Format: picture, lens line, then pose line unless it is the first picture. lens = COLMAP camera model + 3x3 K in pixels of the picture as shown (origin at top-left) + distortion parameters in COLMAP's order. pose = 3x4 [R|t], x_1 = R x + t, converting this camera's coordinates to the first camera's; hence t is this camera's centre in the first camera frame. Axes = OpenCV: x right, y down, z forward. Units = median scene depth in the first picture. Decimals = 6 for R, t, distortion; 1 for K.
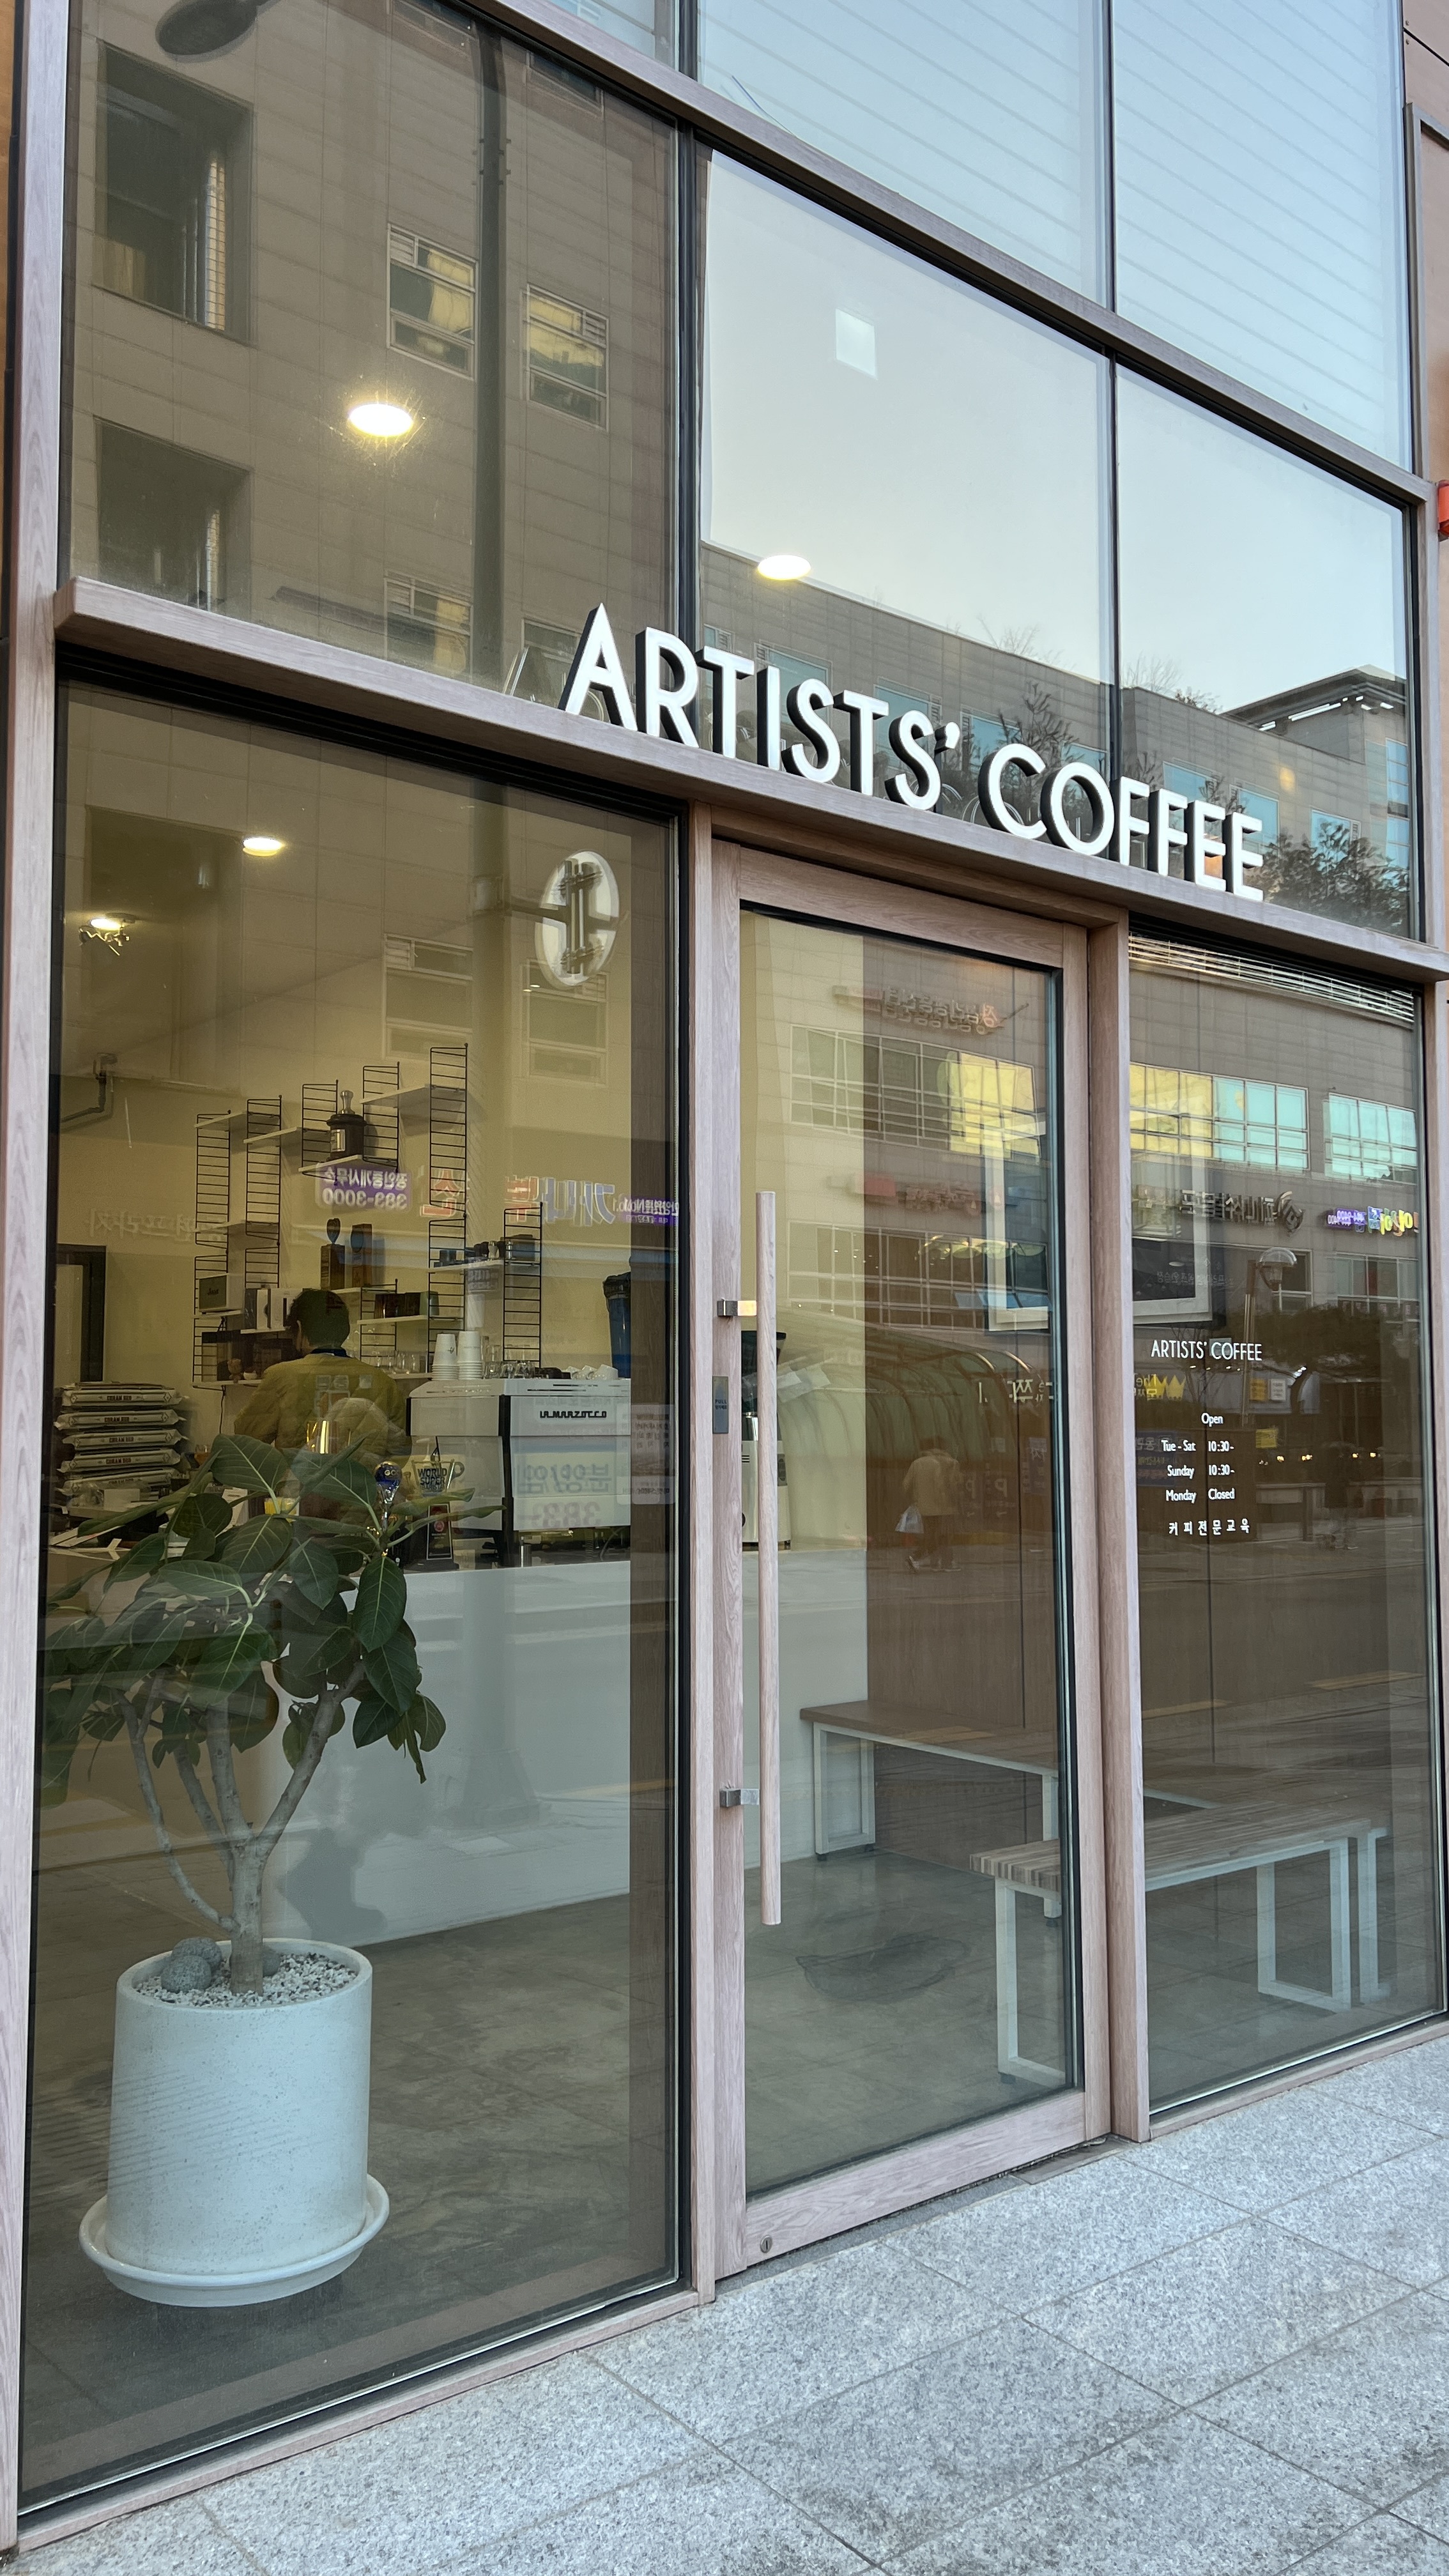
lens RADIAL K [[1987.0, 0, 726.5], [0, 1987.0, 1289.4], [0, 0, 1]] dist [0.016691, -0.000804]
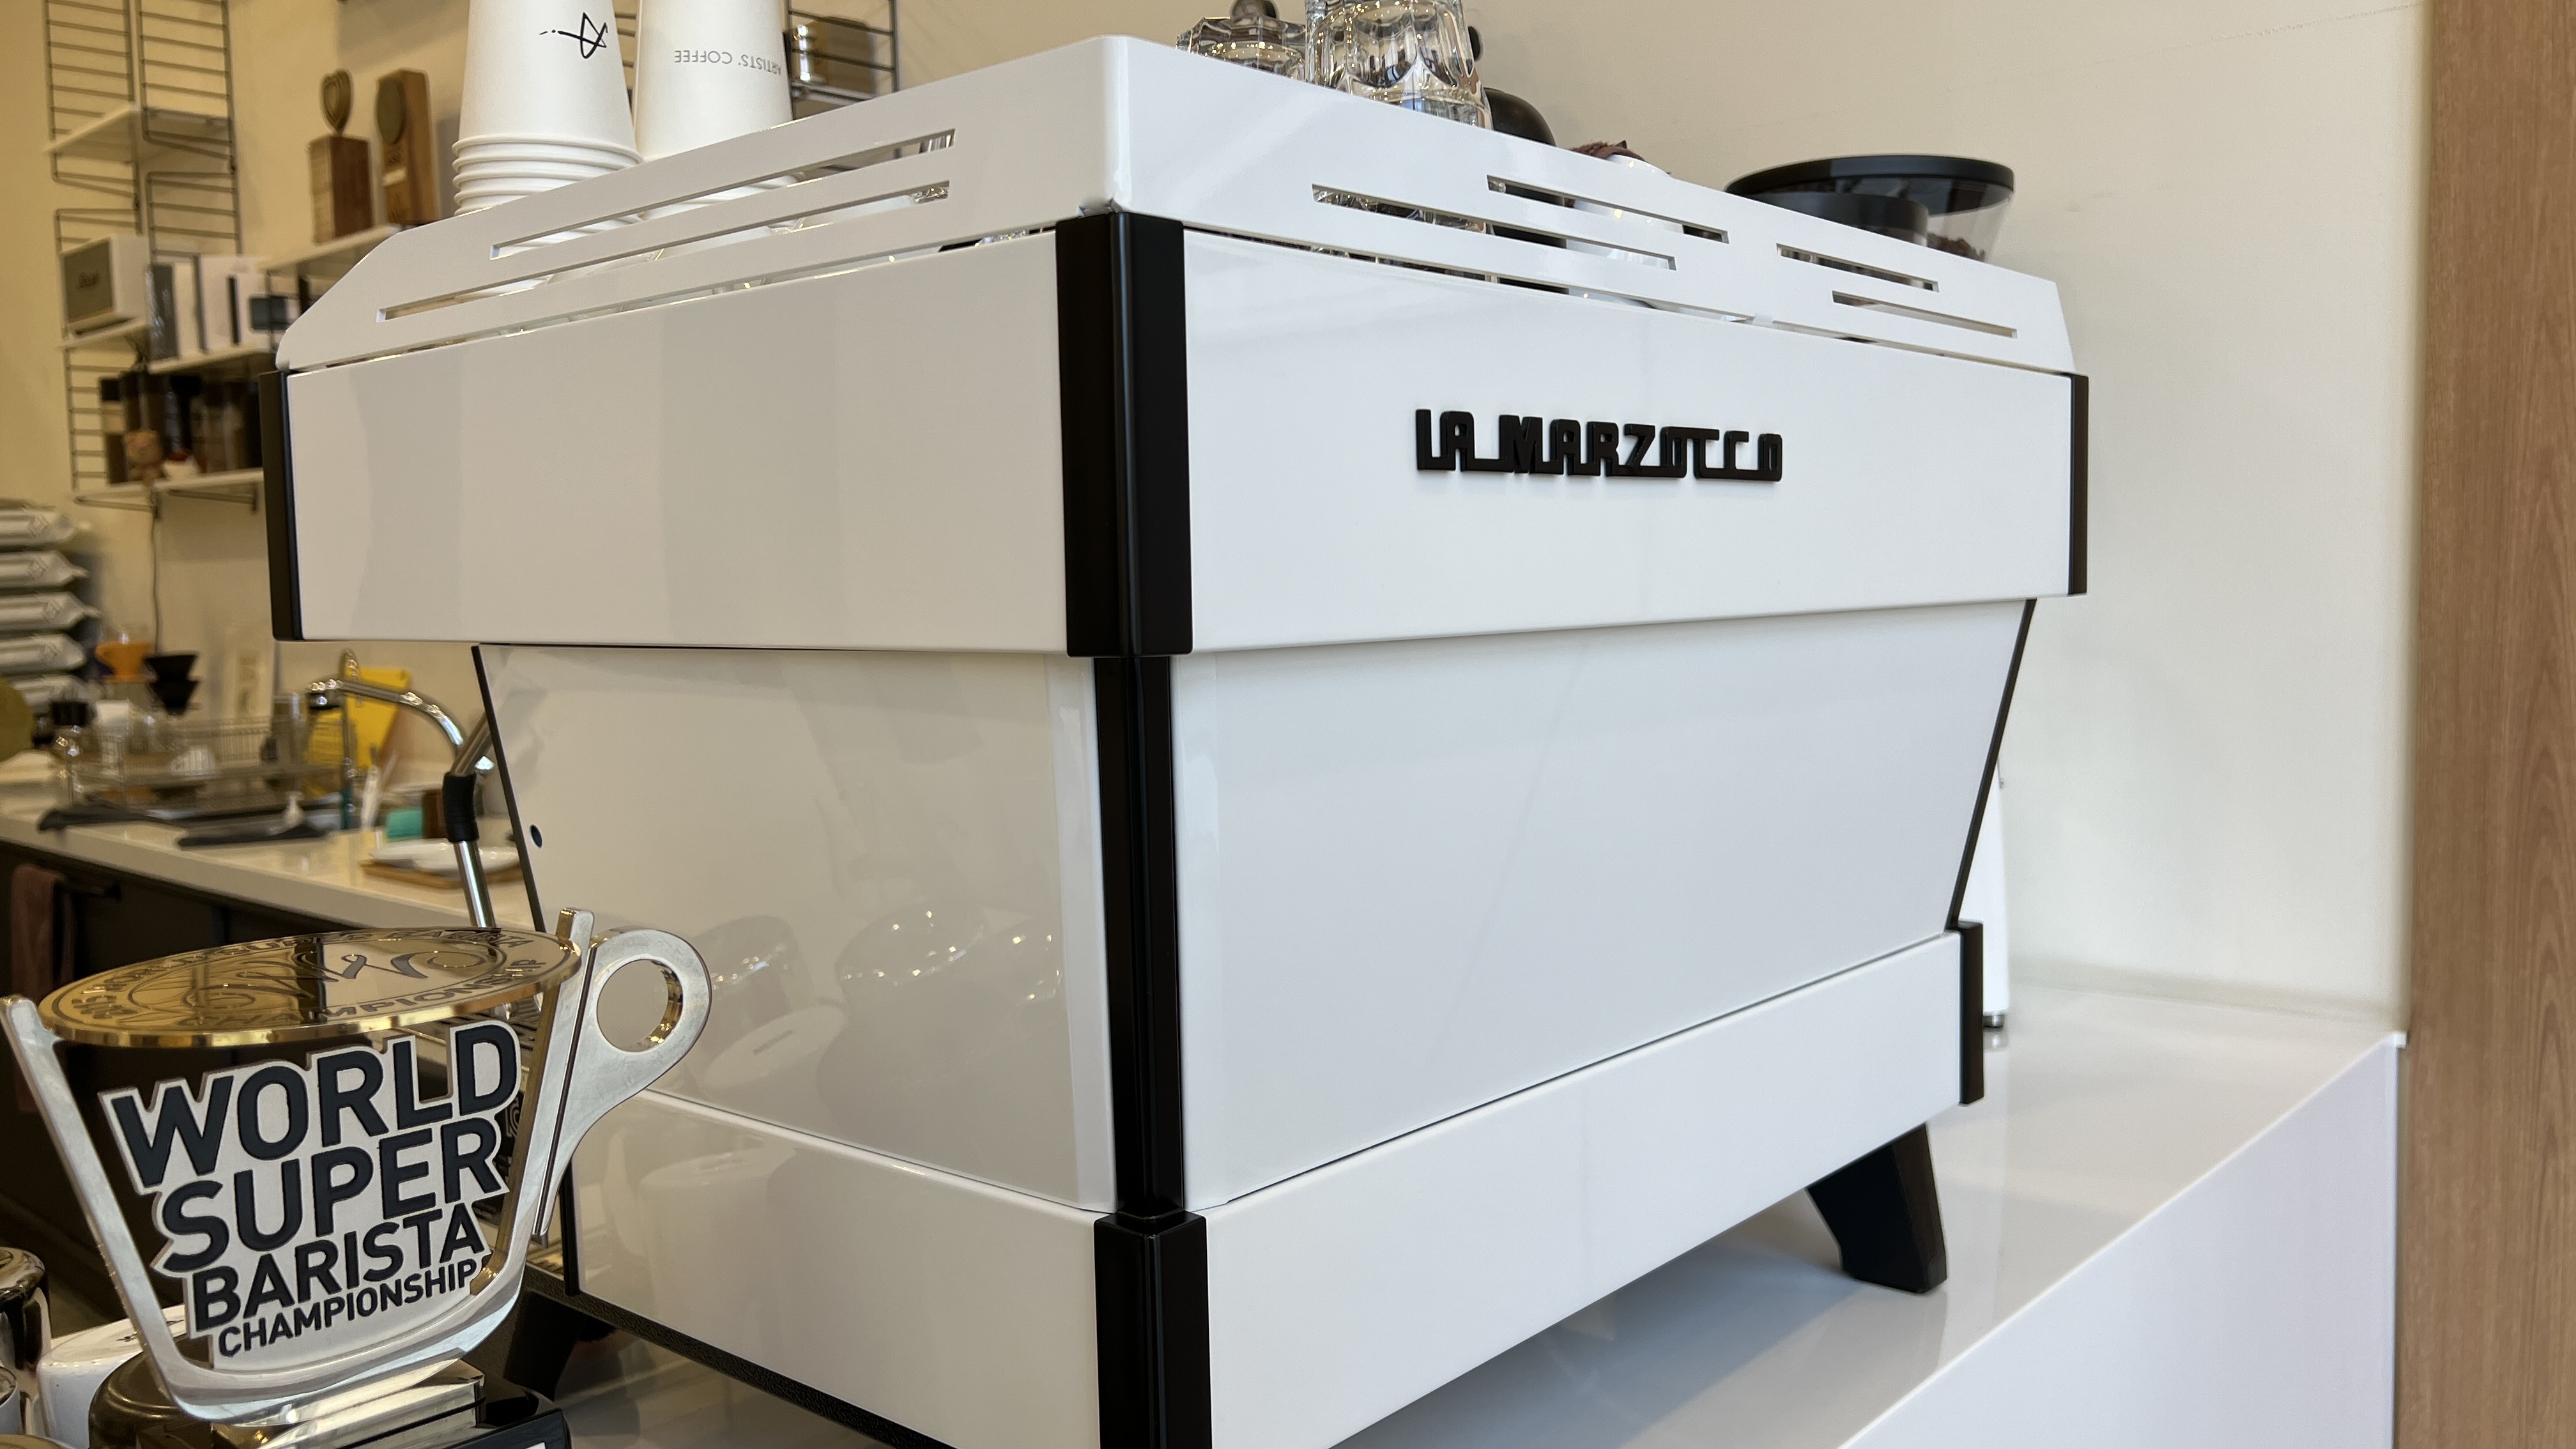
lens RADIAL K [[1987.0, 0, 1278.5], [0, 1987.0, 722.7], [0, 0, 1]] dist [0.016691, -0.000804]
pose [[0.988344, -0.030353, 0.149178, -0.068340], [0.008434, 0.989334, 0.145424, 0.036563], [-0.152001, -0.142471, 0.978058, 0.525955]]
